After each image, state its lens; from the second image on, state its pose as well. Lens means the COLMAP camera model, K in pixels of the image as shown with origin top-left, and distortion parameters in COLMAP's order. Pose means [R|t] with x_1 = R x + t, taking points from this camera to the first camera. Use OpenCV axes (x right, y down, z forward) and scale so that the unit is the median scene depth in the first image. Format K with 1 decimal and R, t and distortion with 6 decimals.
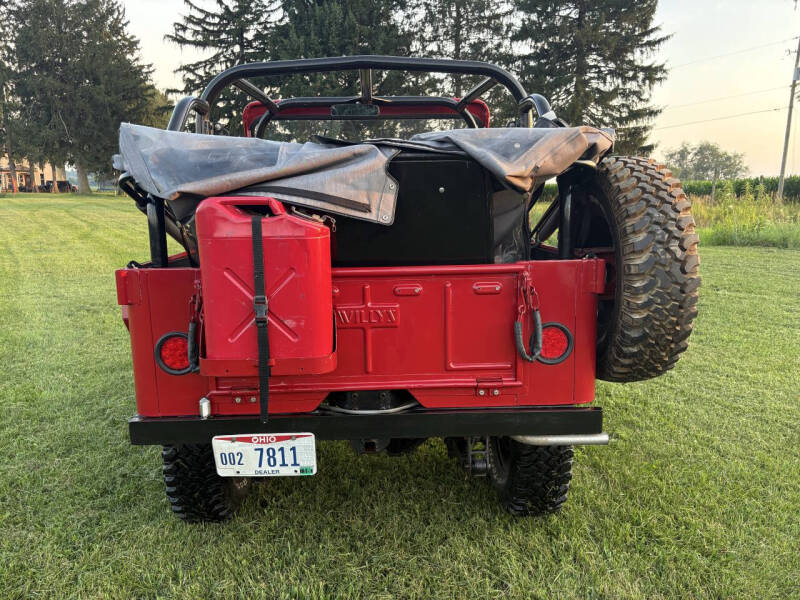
lens RADIAL K [[593.8, 0, 397.0], [0, 593.8, 286.2], [0, 0, 1]] dist [0.107021, -0.147672]
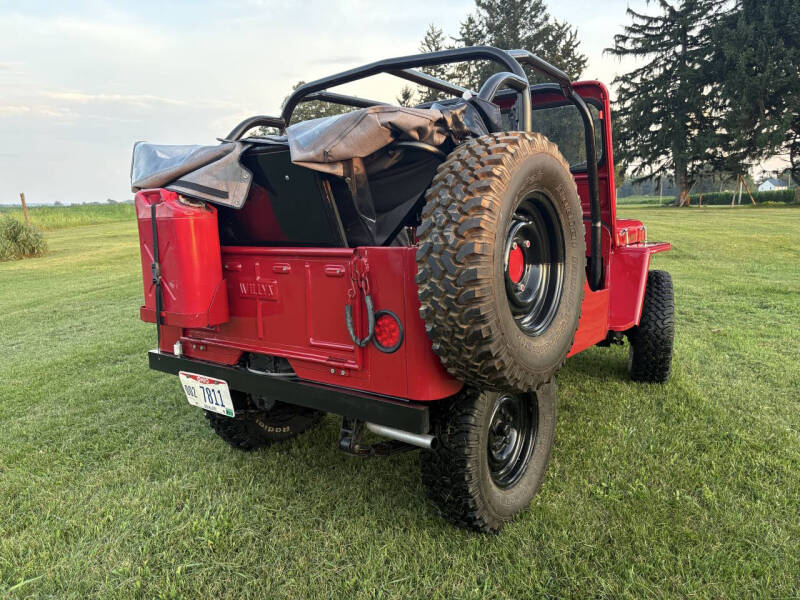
lens RADIAL K [[593.8, 0, 397.0], [0, 593.8, 286.2], [0, 0, 1]] dist [0.107021, -0.147672]
pose [[0.773139, 0.066520, -0.630739, 0.866731], [-0.077370, 0.996949, 0.010305, 0.010845], [0.629500, 0.040833, 0.775927, 0.253033]]
